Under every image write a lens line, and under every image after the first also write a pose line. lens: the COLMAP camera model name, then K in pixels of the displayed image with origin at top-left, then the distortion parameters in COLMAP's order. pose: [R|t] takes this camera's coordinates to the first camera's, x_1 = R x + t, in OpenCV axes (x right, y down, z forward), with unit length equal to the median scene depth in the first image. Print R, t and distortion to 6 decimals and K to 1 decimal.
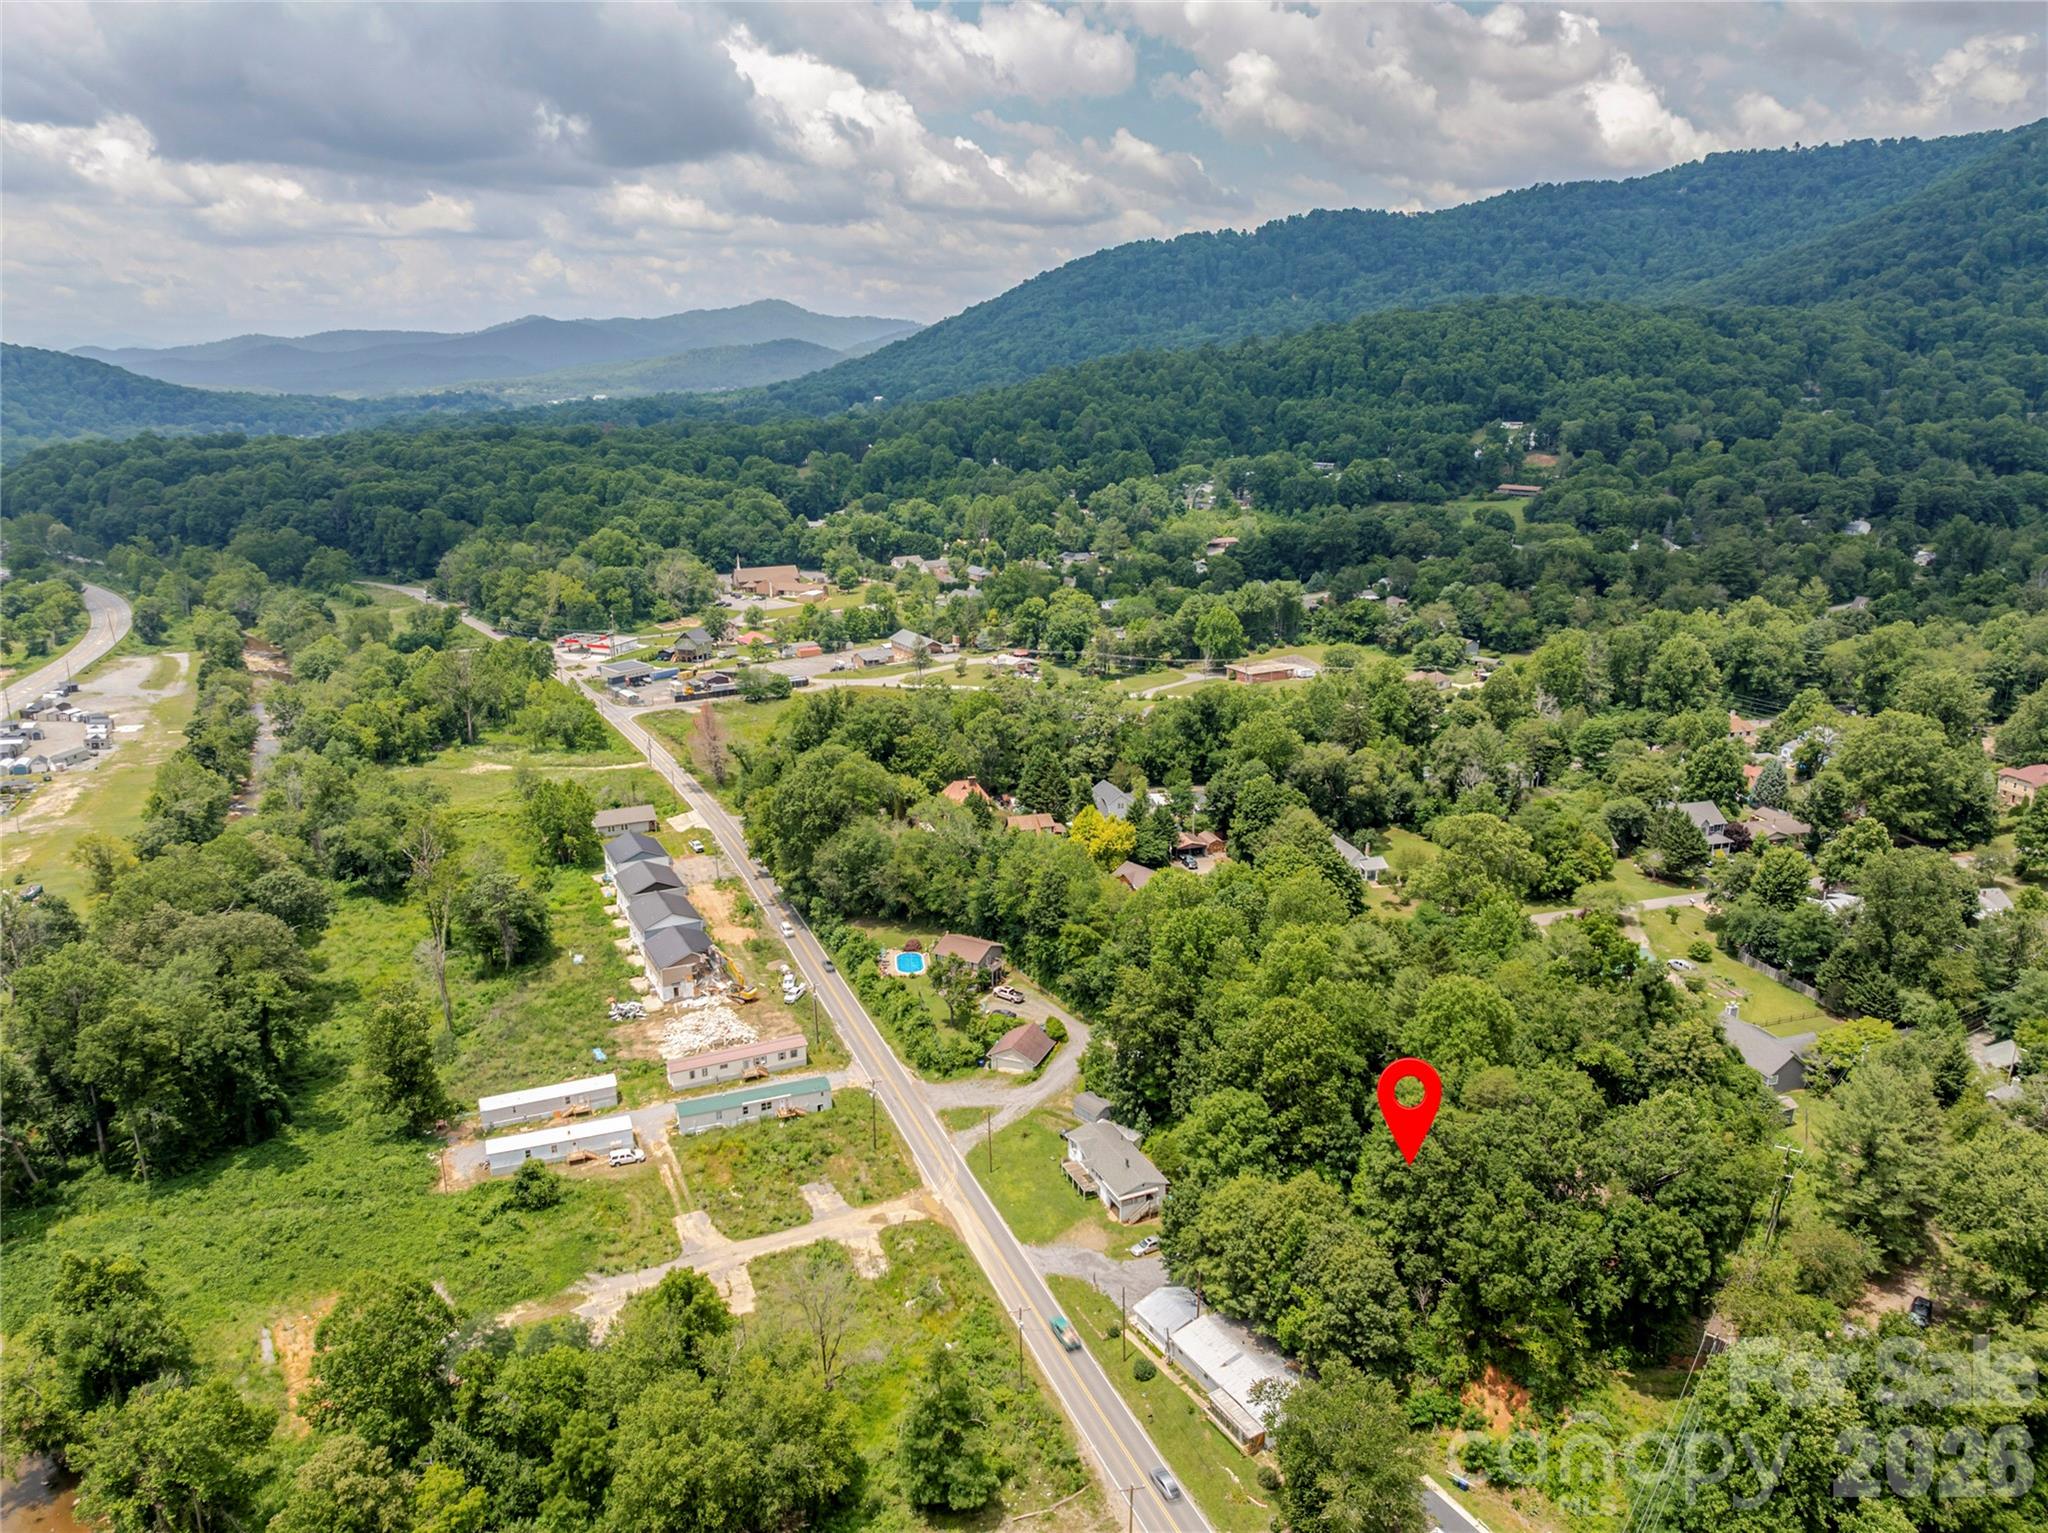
lens RADIAL K [[1444.6, 0, 1024.0], [0, 1444.6, 766.5], [0, 0, 1]] dist [-0.045803, 0.002093]
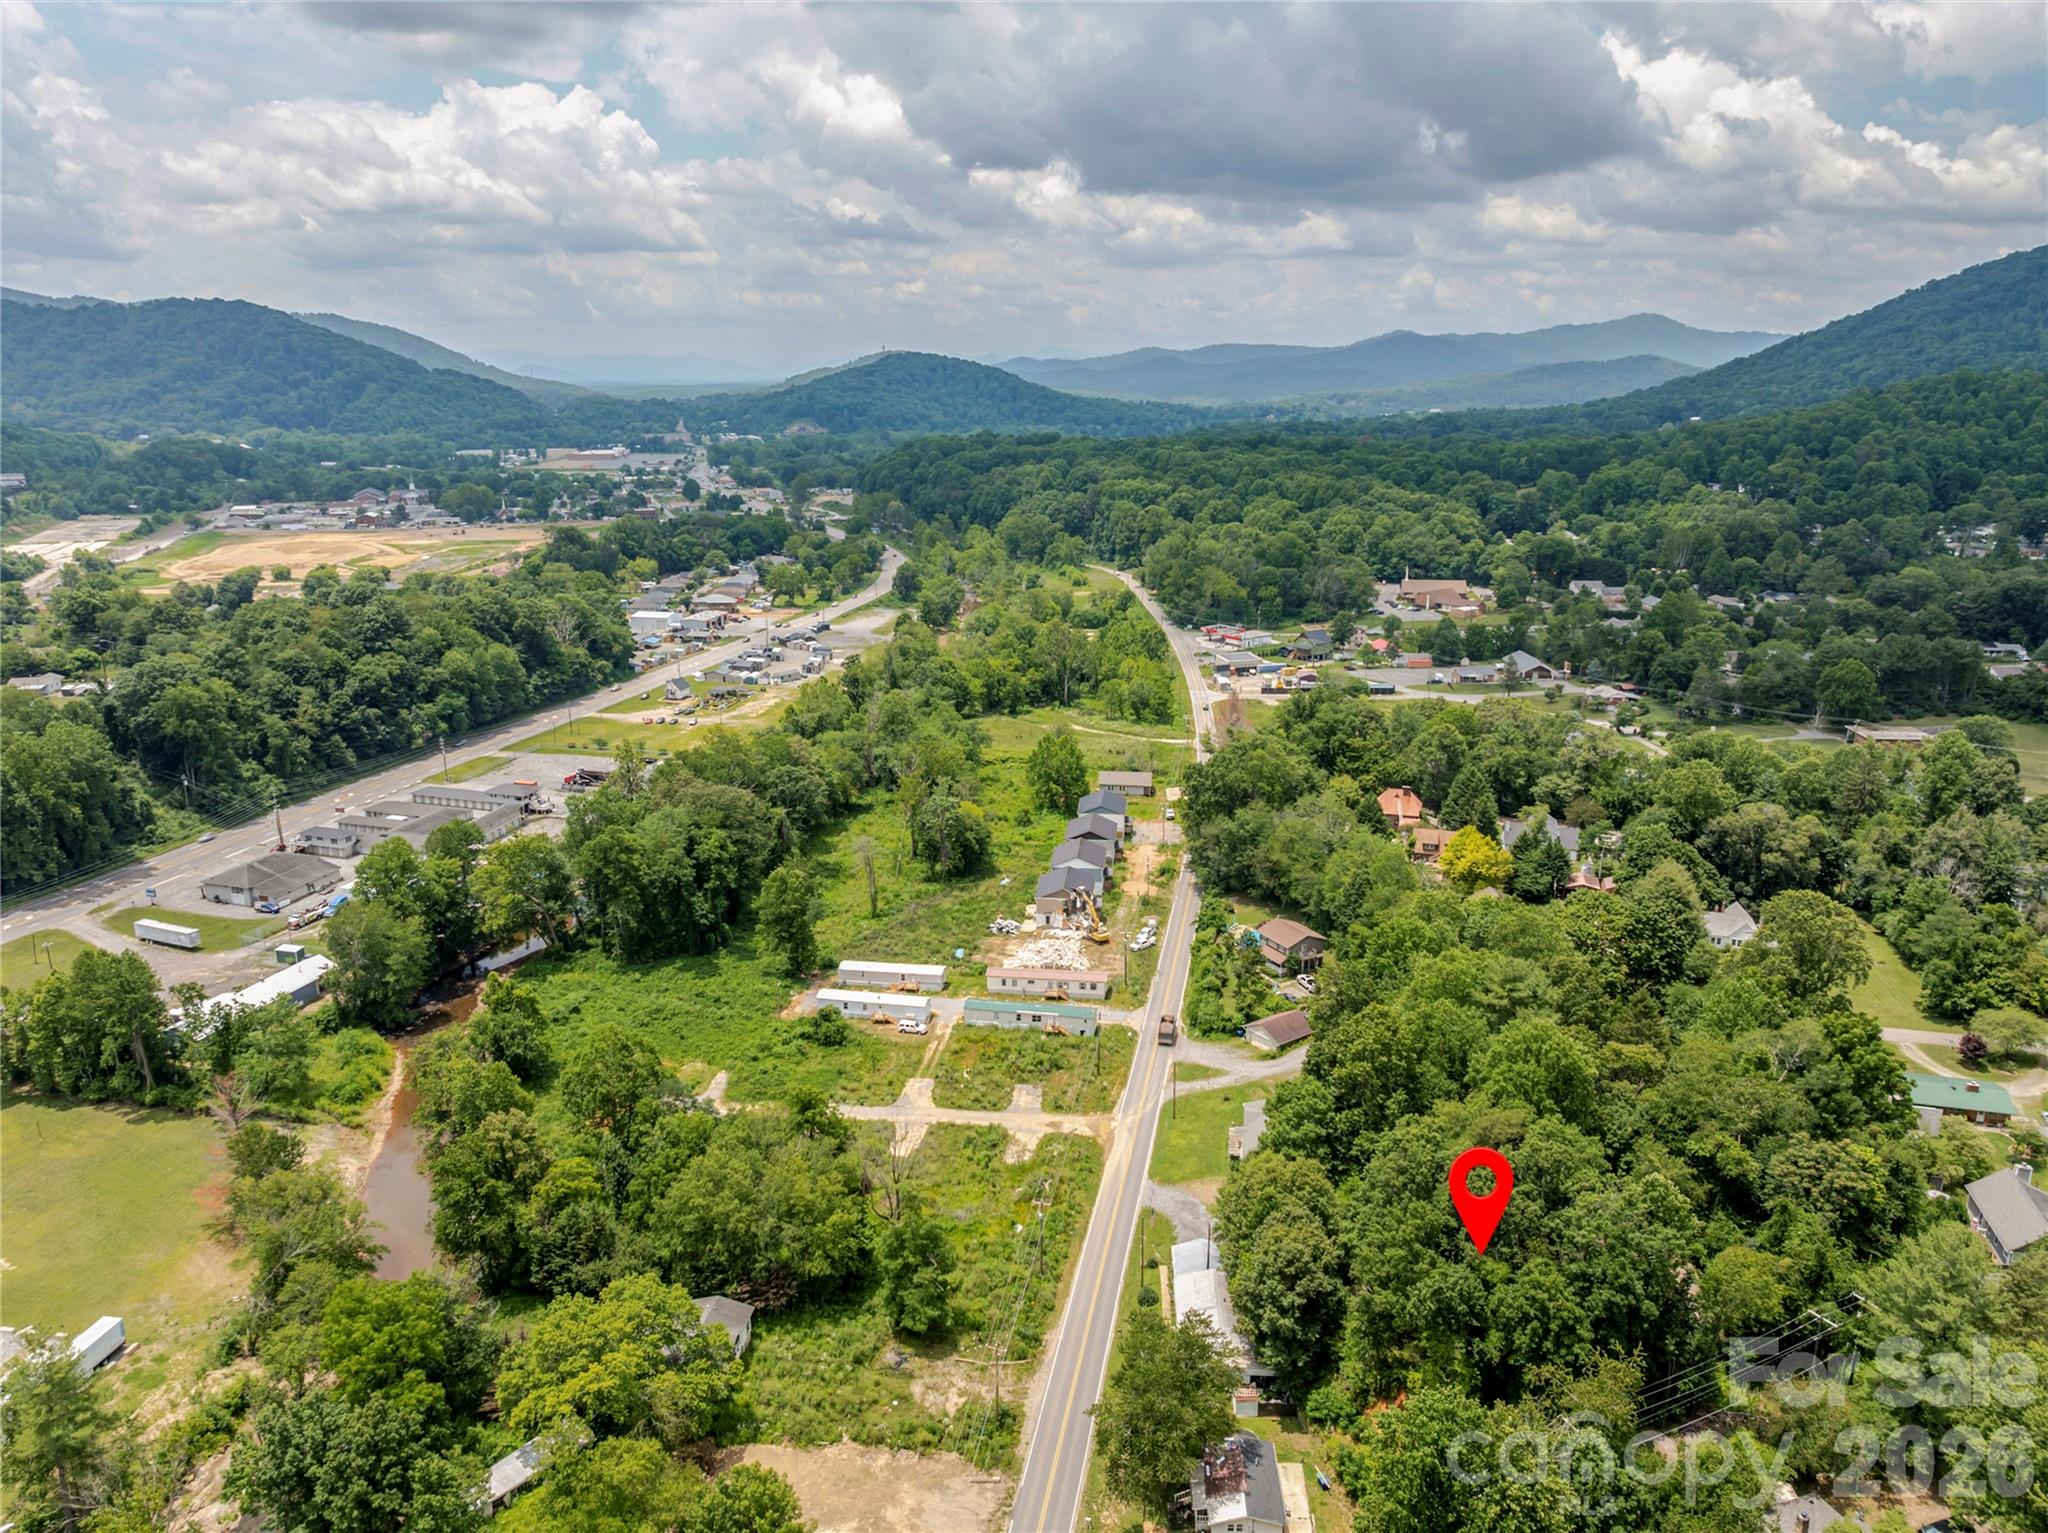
lens RADIAL K [[1445.8, 0, 1024.0], [0, 1445.8, 766.5], [0, 0, 1]] dist [-0.055677, 0.040682]
pose [[0.838200, 0.142420, -0.526438, 0.155445], [-0.147335, 0.988541, 0.032848, -0.000176], [0.525084, 0.050029, 0.849579, 0.000399]]
